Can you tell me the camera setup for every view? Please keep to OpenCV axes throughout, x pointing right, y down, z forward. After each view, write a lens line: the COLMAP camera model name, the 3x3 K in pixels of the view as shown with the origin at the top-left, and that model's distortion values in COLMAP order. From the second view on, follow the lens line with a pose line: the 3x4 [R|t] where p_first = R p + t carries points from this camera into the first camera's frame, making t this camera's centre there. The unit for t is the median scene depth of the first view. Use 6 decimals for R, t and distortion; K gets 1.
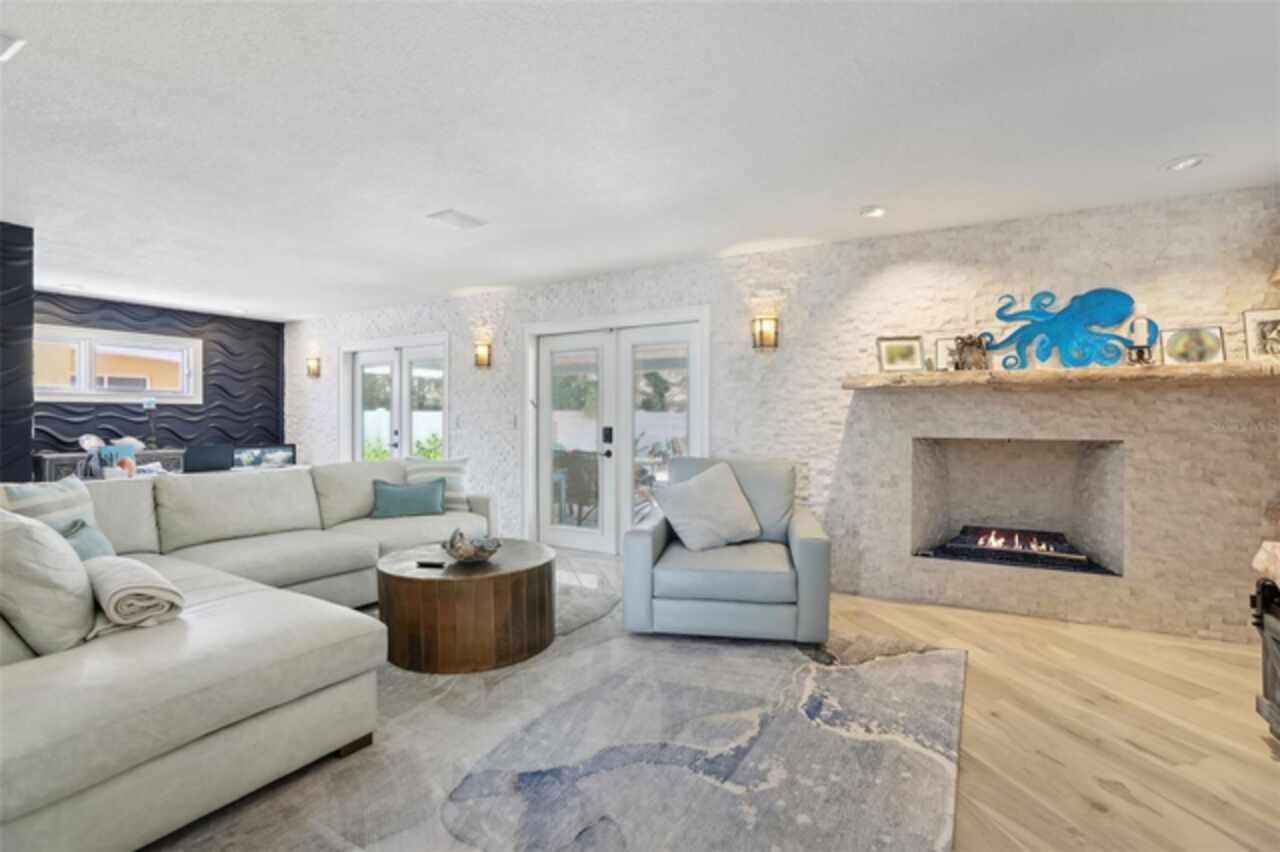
lens RADIAL K [[631.0, 0, 640.2], [0, 631.0, 404.3], [0, 0, 1]] dist [-0.025286, -0.000037]
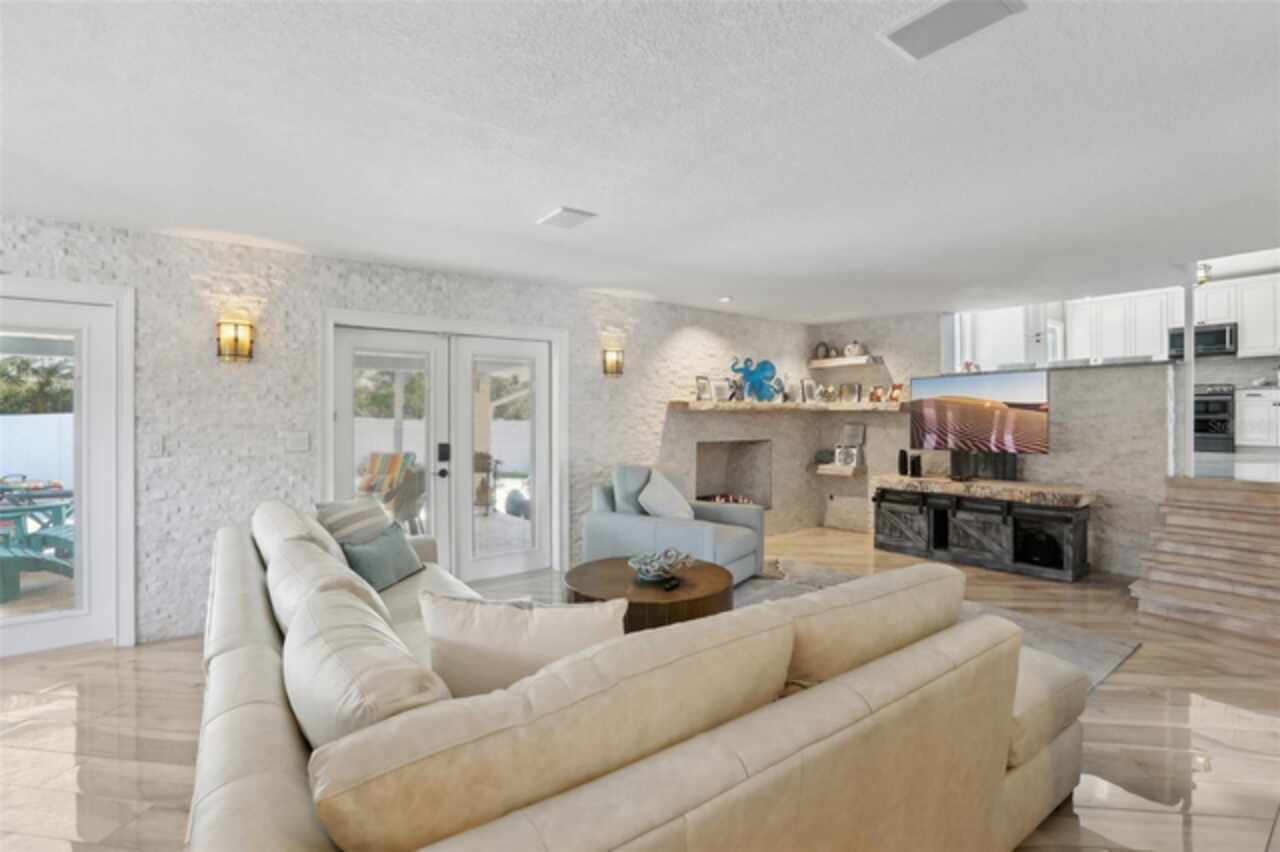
lens RADIAL K [[582.0, 0, 640.0], [0, 582.0, 426.0], [0, 0, 1]] dist [-0.002675, -0.000438]
pose [[0.404112, 0.002723, 0.914705, -0.824021], [-0.000073, 0.999996, -0.002945, 0.015994], [-0.914710, 0.001123, 0.404110, 0.494655]]
